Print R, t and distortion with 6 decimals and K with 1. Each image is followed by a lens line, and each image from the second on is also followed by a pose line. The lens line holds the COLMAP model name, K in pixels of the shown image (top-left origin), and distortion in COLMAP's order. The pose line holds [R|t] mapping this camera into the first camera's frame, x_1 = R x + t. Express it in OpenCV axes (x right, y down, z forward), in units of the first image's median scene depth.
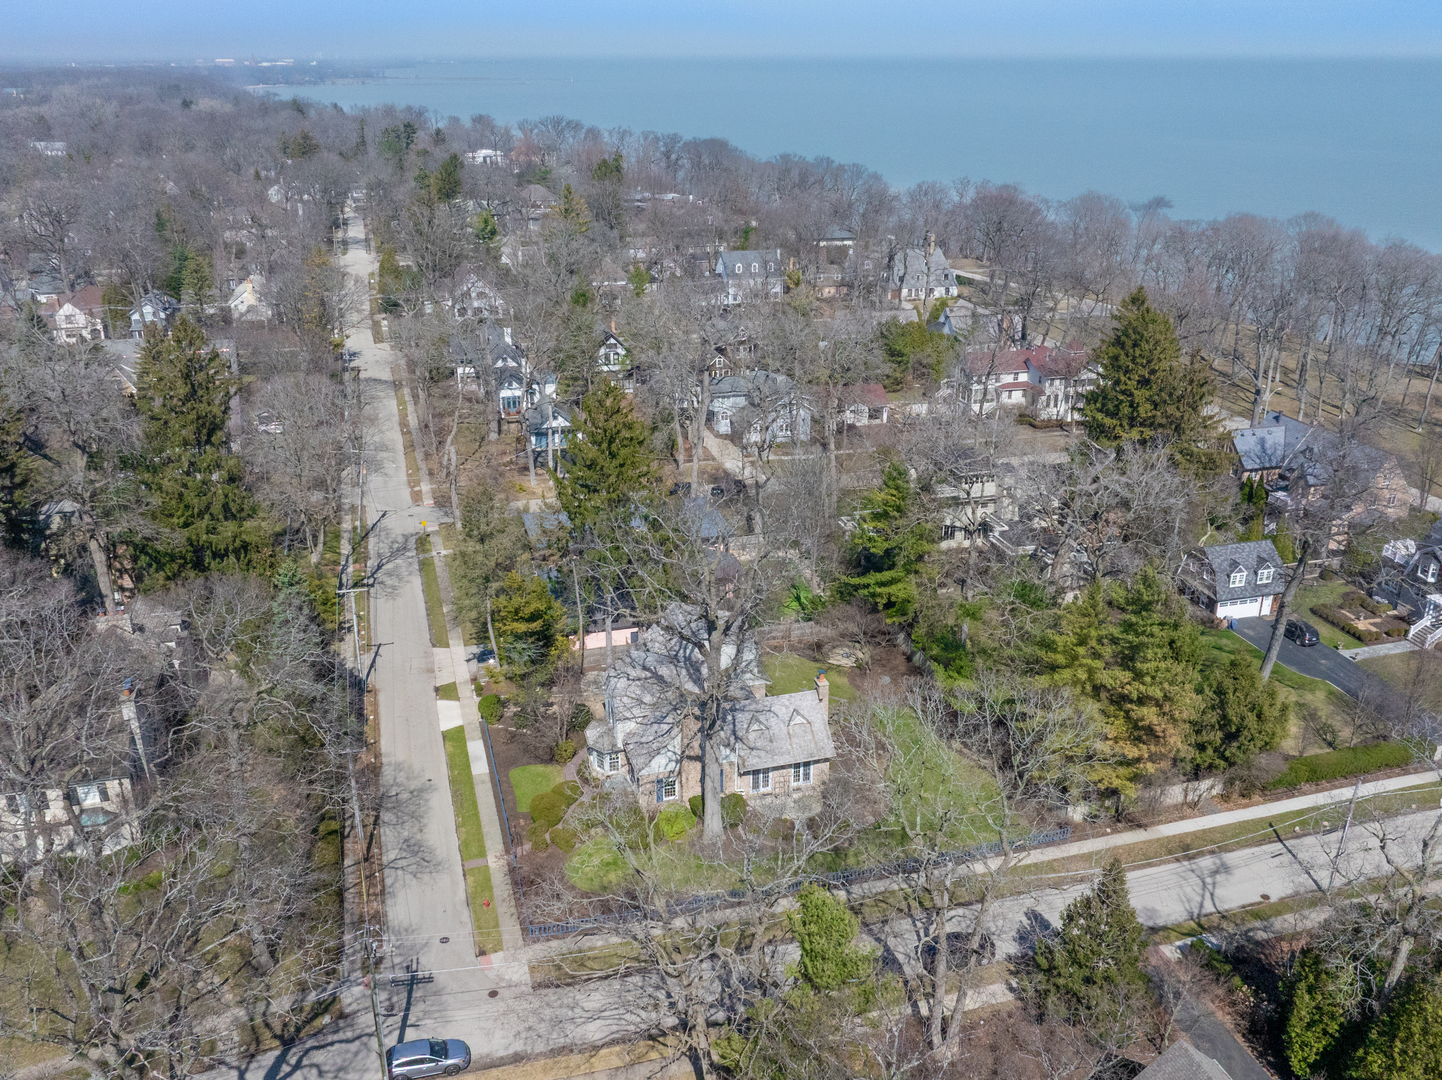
lens RADIAL K [[1001.5, 0, 723.4], [0, 1001.5, 537.9], [0, 0, 1]] dist [-0.037768, -0.000255]
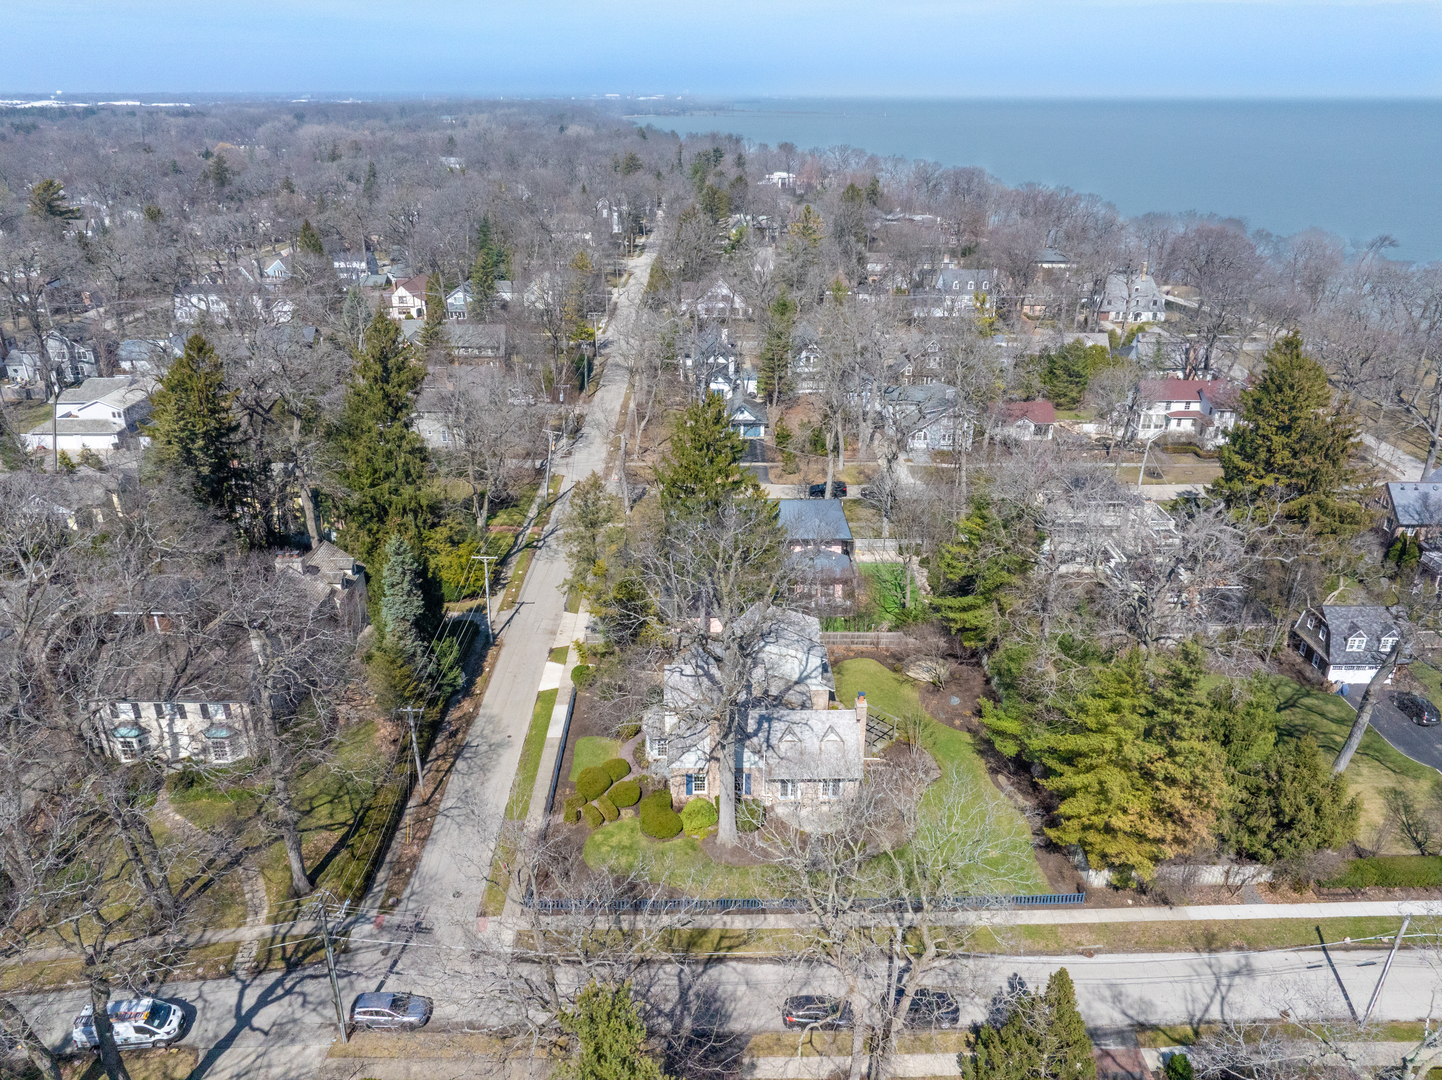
lens RADIAL K [[875.7, 0, 721.5], [0, 875.7, 534.2], [0, 0, 1]] dist [-0.053221, 0.020731]
pose [[0.972118, 0.105459, -0.209442, 0.131676], [-0.101121, 0.994380, 0.031343, -0.043394], [0.211570, -0.009290, 0.977319, 0.098040]]
